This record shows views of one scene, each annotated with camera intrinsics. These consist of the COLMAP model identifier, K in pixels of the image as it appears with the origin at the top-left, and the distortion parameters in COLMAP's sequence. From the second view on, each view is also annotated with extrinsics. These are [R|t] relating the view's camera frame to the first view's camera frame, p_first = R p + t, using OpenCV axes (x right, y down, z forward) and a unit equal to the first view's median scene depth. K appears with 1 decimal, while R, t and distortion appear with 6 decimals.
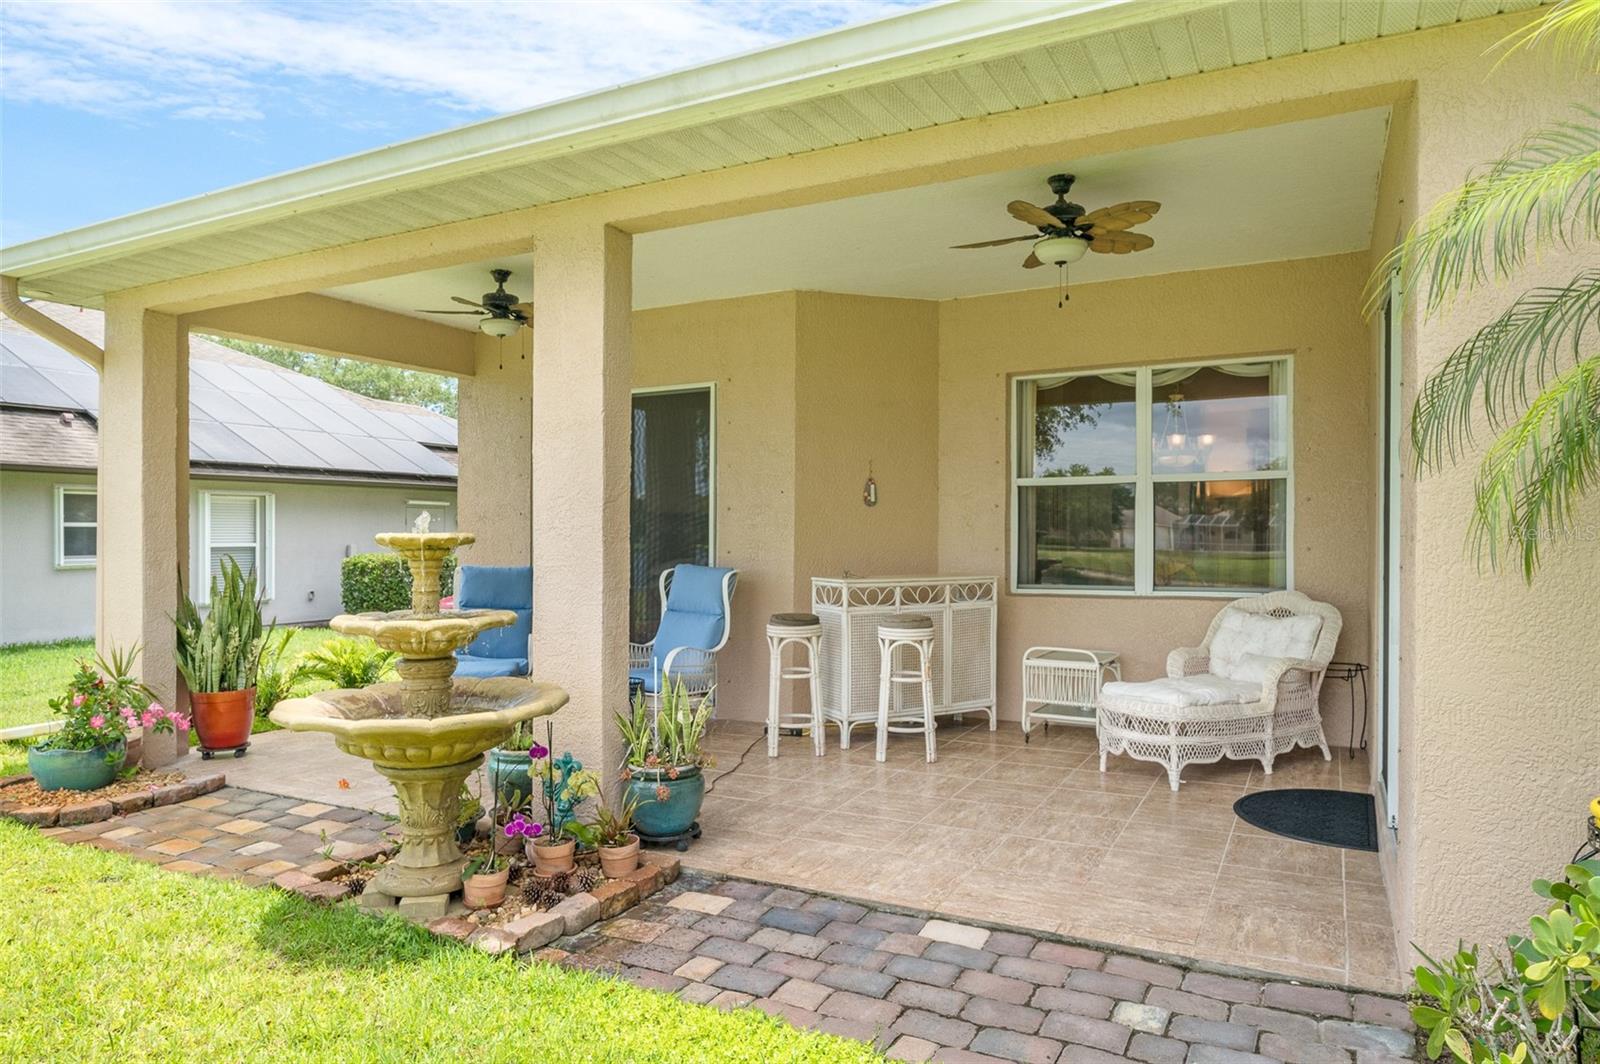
lens RADIAL K [[1027.9, 0, 805.5], [0, 1027.9, 523.7], [0, 0, 1]] dist [0.003829, 0.001596]
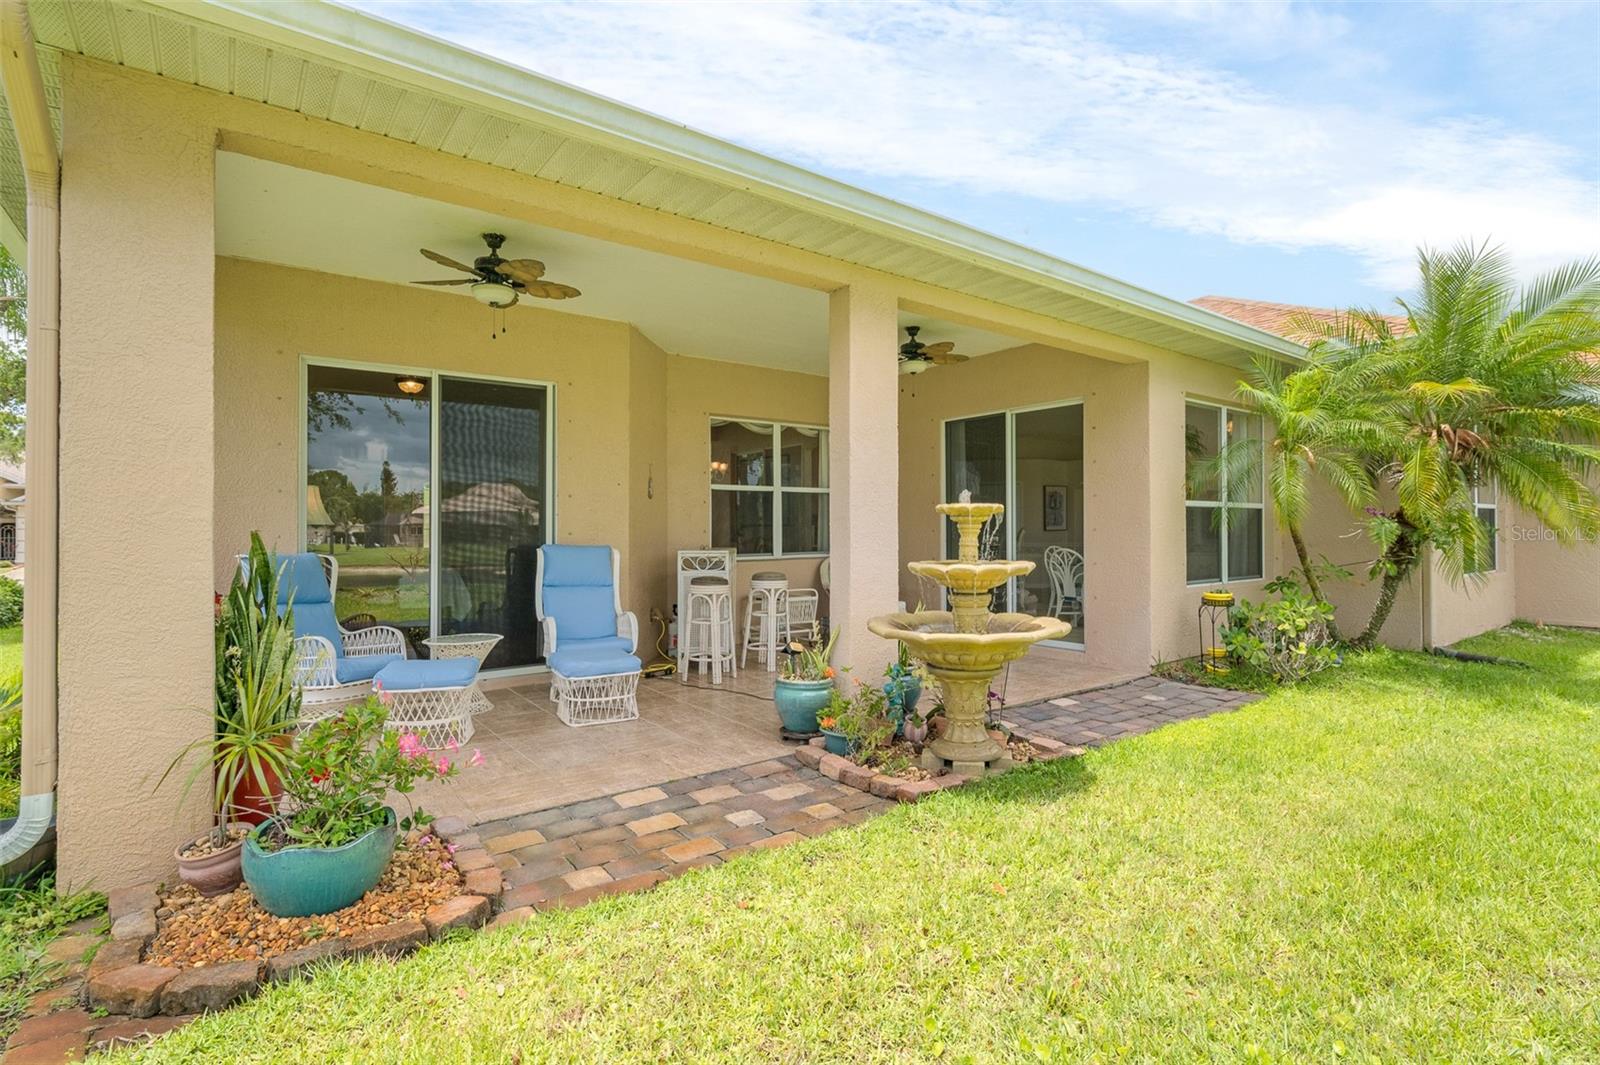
lens RADIAL K [[762.7, 0, 800.0], [0, 762.7, 532.5], [0, 0, 1]] dist [-0.001768, -0.000573]
pose [[0.425877, 0.000959, 0.904781, -1.099343], [-0.007937, 0.999965, 0.002676, 0.033502], [-0.904746, -0.008321, 0.425870, 0.597131]]
